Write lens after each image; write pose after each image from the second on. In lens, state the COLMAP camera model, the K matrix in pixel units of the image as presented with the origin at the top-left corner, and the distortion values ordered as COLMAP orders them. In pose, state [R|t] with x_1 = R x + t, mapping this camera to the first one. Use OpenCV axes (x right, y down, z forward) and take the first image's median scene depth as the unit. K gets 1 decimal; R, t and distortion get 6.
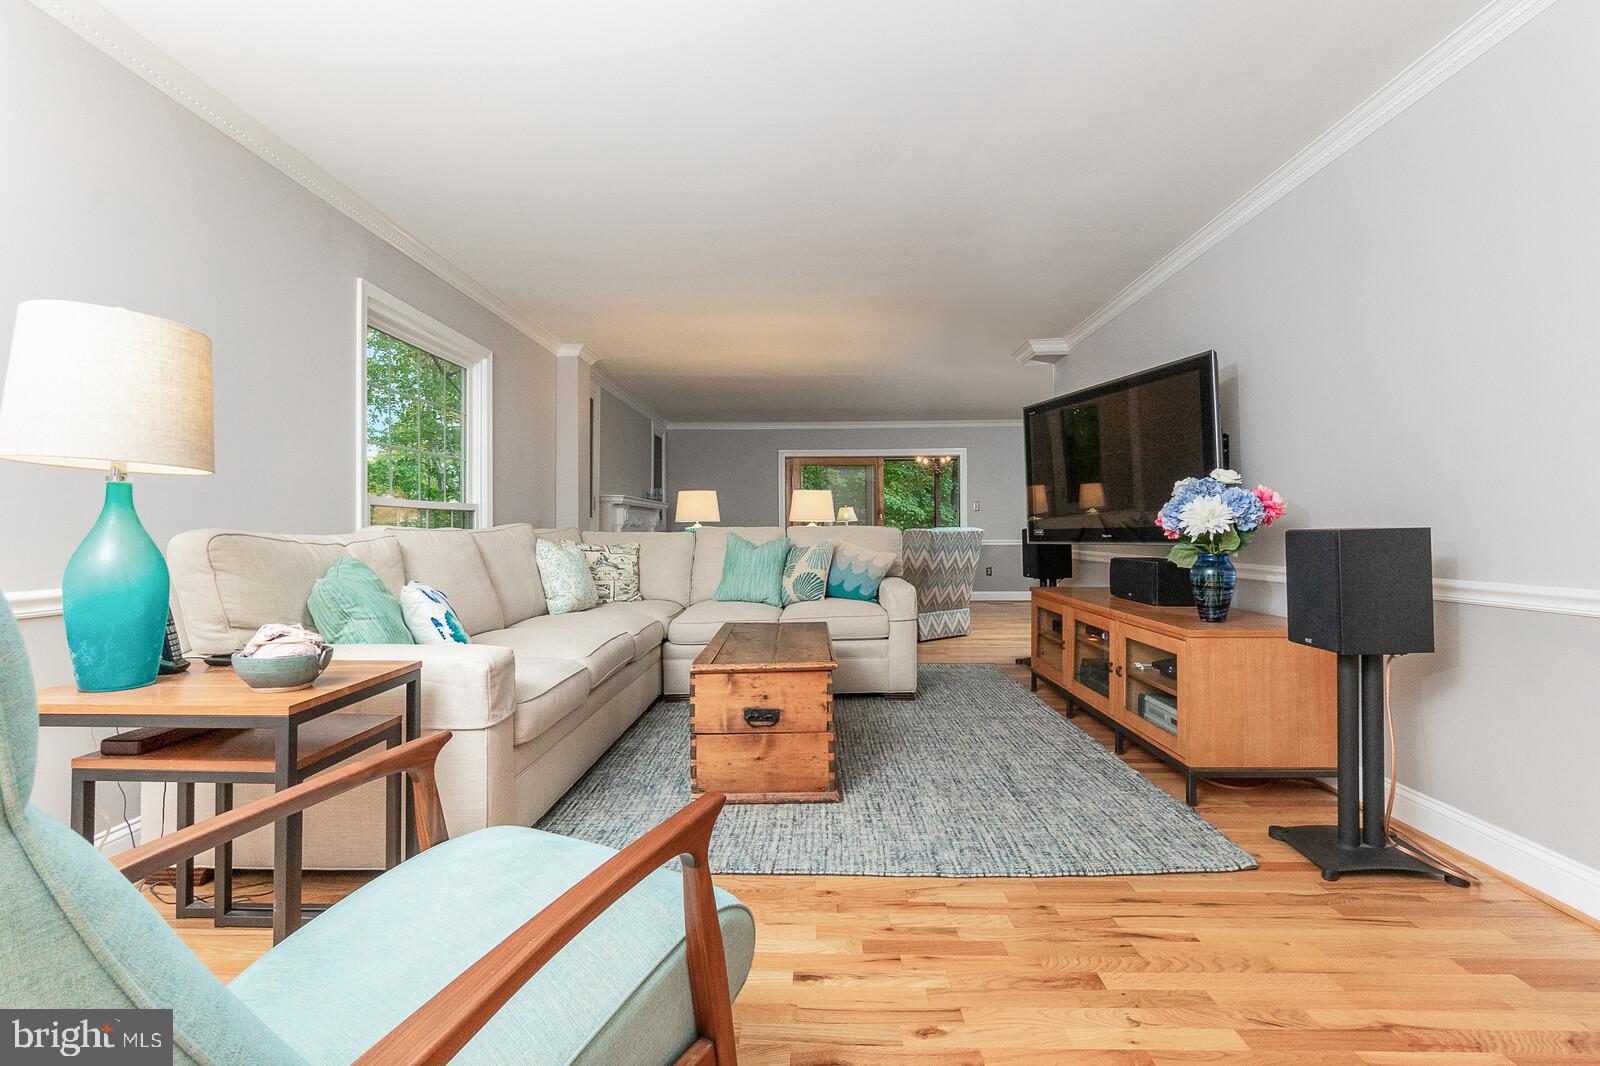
lens RADIAL K [[690.2, 0, 799.2], [0, 690.2, 522.7], [0, 0, 1]] dist [-0.002208, 0.000344]
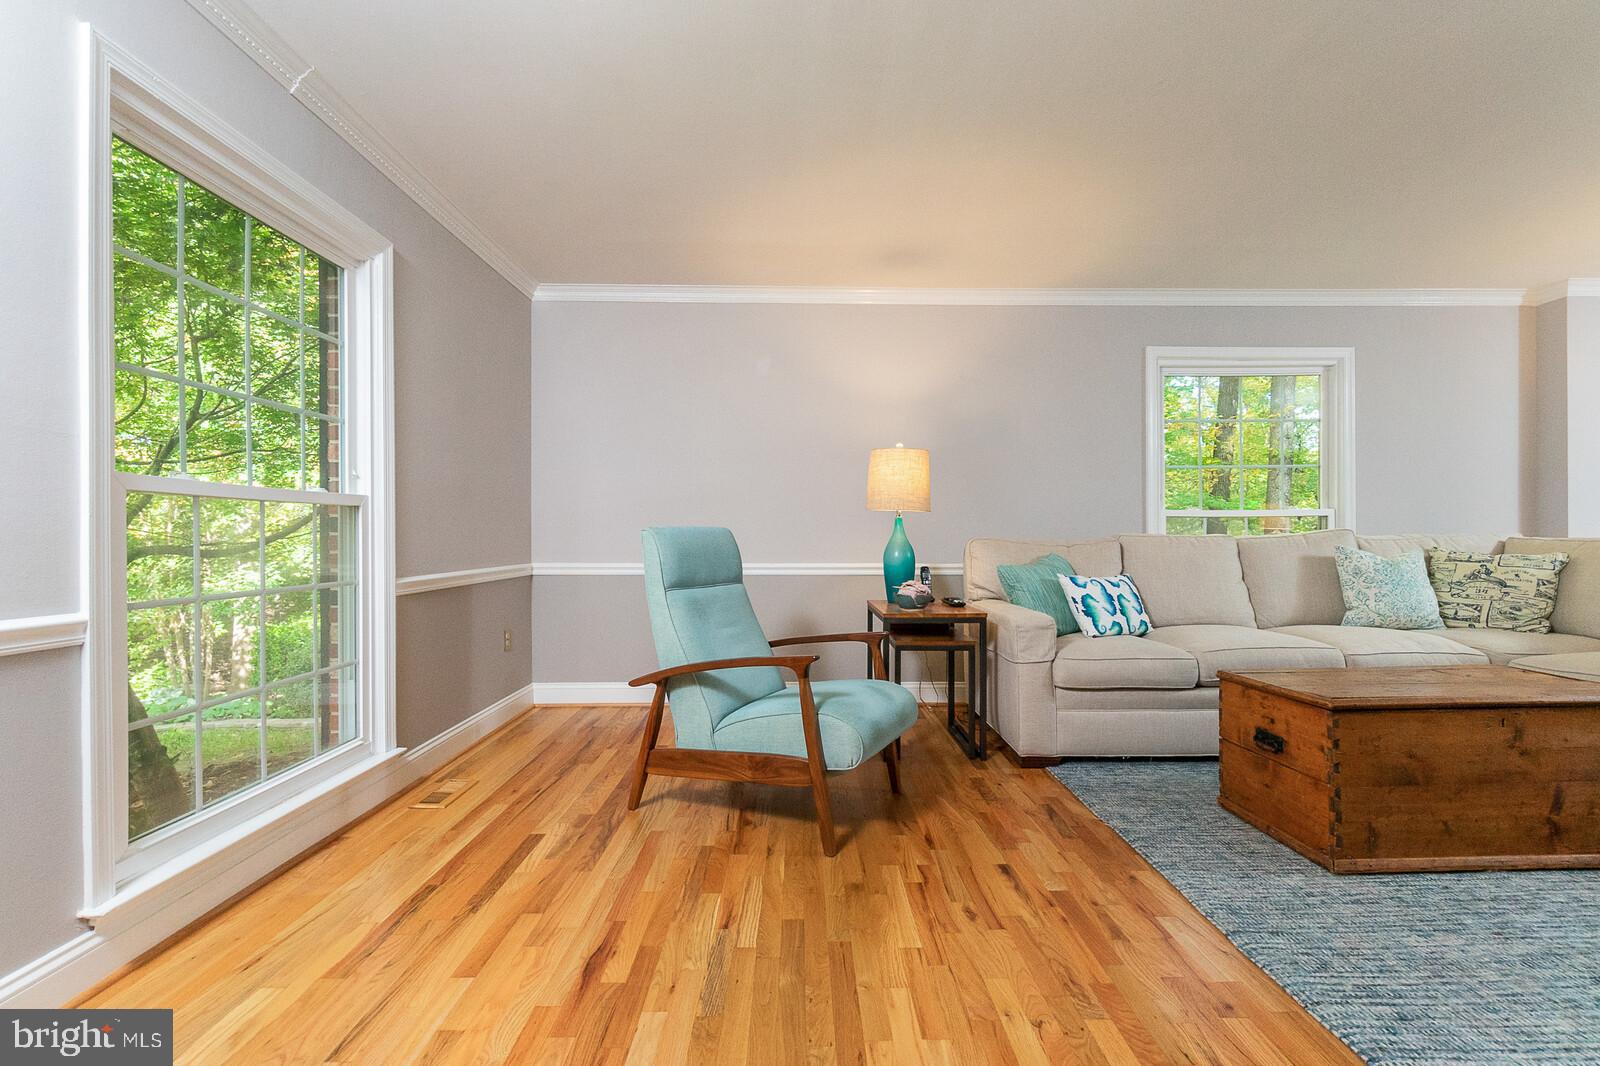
lens RADIAL K [[690.2, 0, 798.9], [0, 690.2, 537.2], [0, 0, 1]] dist [-0.002208, 0.000344]
pose [[0.023749, 0.002295, -0.999715, 0.845322], [0.013675, 0.999903, 0.002620, -0.000344], [0.999624, -0.013733, 0.023715, 0.358671]]
